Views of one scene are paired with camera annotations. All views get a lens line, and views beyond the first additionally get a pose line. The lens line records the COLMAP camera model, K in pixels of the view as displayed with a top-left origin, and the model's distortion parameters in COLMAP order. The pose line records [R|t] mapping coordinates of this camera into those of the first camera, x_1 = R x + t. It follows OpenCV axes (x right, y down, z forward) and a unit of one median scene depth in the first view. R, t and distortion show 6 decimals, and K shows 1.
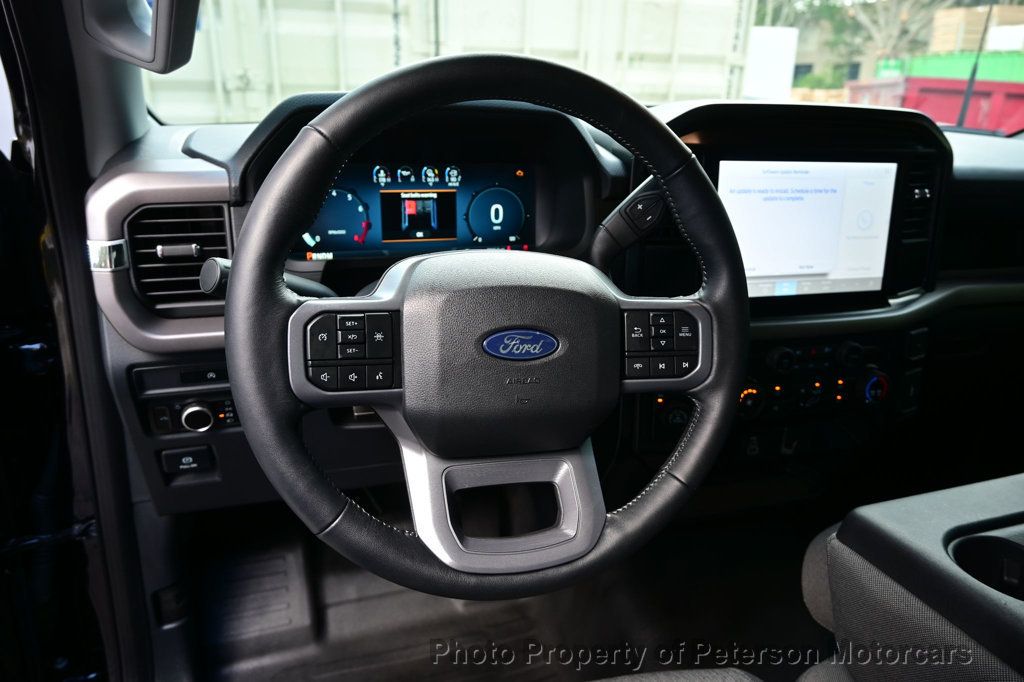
lens RADIAL K [[700.2, 0, 512.0], [0, 700.2, 341.0], [0, 0, 1]] dist [-0.007253, 0.000560]
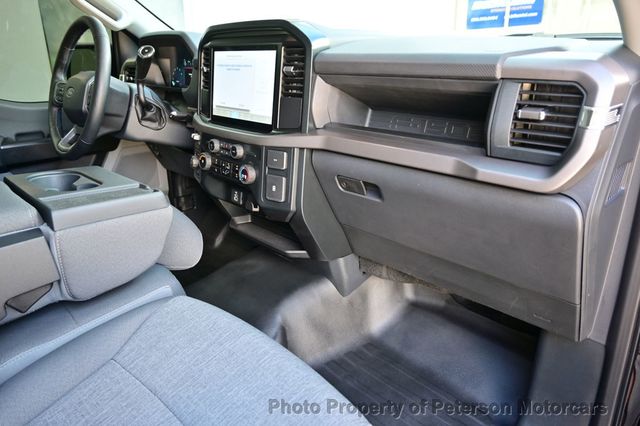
lens RADIAL K [[437.6, 0, 320.0], [0, 437.6, 213.0], [0, 0, 1]] dist [-0.007253, 0.000560]
pose [[0.451680, 0.262812, -0.852593, 1.620660], [-0.294250, 0.946041, 0.135732, -0.050006], [0.842260, 0.189568, 0.504640, 0.609117]]
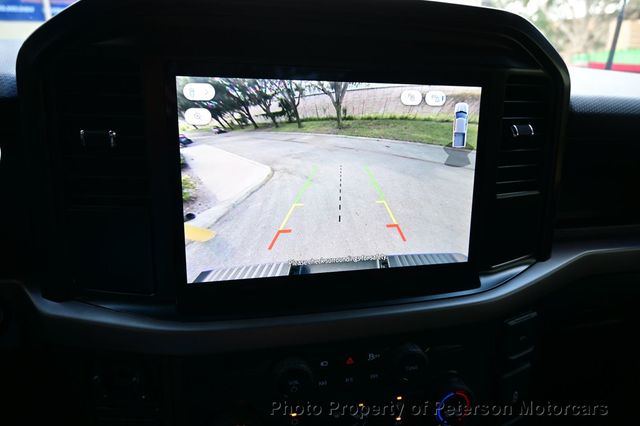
lens RADIAL K [[437.6, 0, 320.0], [0, 437.6, 213.0], [0, 0, 1]] dist [-0.007253, 0.000560]
pose [[0.998789, 0.016604, -0.046310, 0.406262], [-0.018255, 0.999205, -0.035447, -0.108327], [0.045684, 0.036249, 0.998298, 0.553017]]
